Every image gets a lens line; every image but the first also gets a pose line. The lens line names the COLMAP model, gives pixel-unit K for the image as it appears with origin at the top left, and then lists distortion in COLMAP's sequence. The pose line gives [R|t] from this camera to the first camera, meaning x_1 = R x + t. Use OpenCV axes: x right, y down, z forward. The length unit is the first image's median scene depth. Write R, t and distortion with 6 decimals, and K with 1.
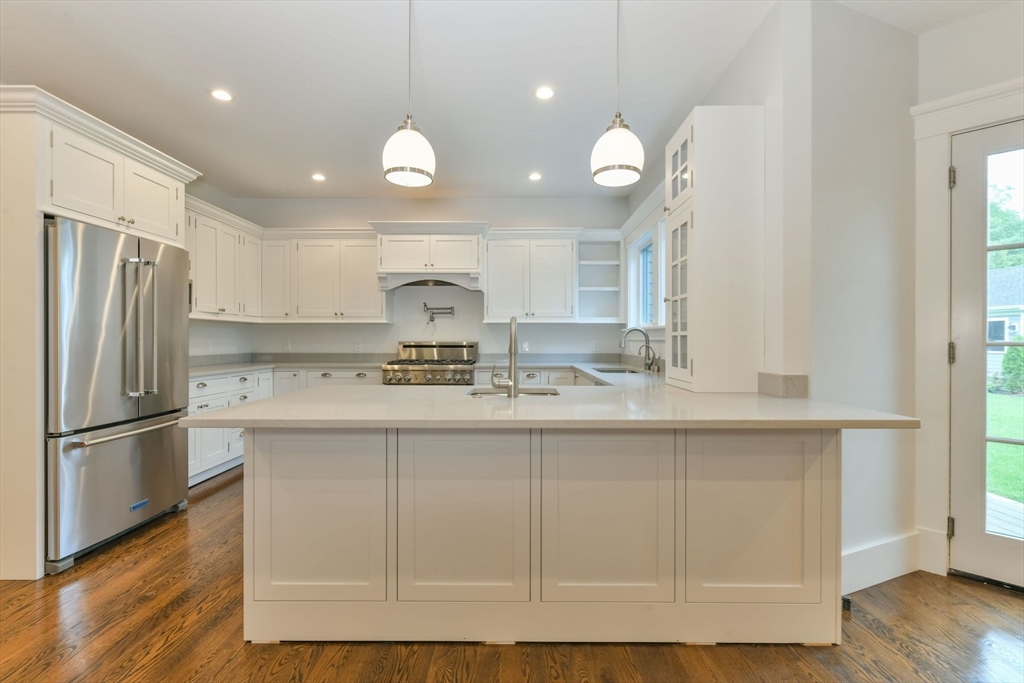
lens RADIAL K [[453.3, 0, 512.0], [0, 453.3, 341.5], [0, 0, 1]] dist [0.000248, -0.000134]
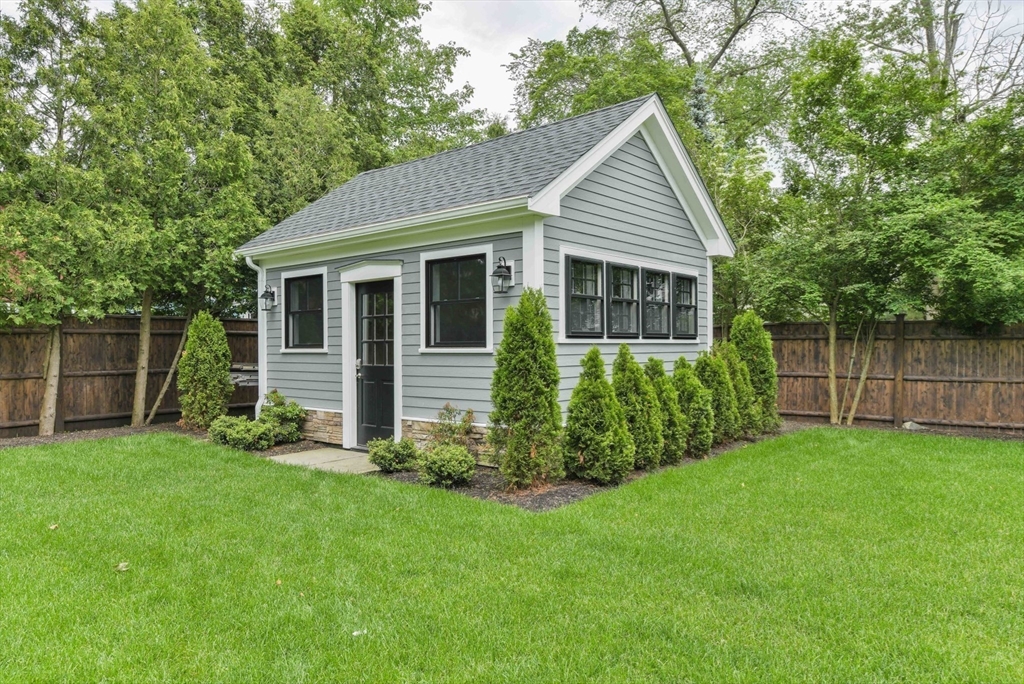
lens RADIAL K [[400.6, 0, 512.0], [0, 400.6, 342.0], [0, 0, 1]] dist [0.004218, 0.000464]
pose [[0.441955, 0.001736, 0.897036, 2.547096], [0.007160, 0.999959, -0.005463, 0.062848], [-0.897009, 0.008837, 0.441924, 2.609087]]
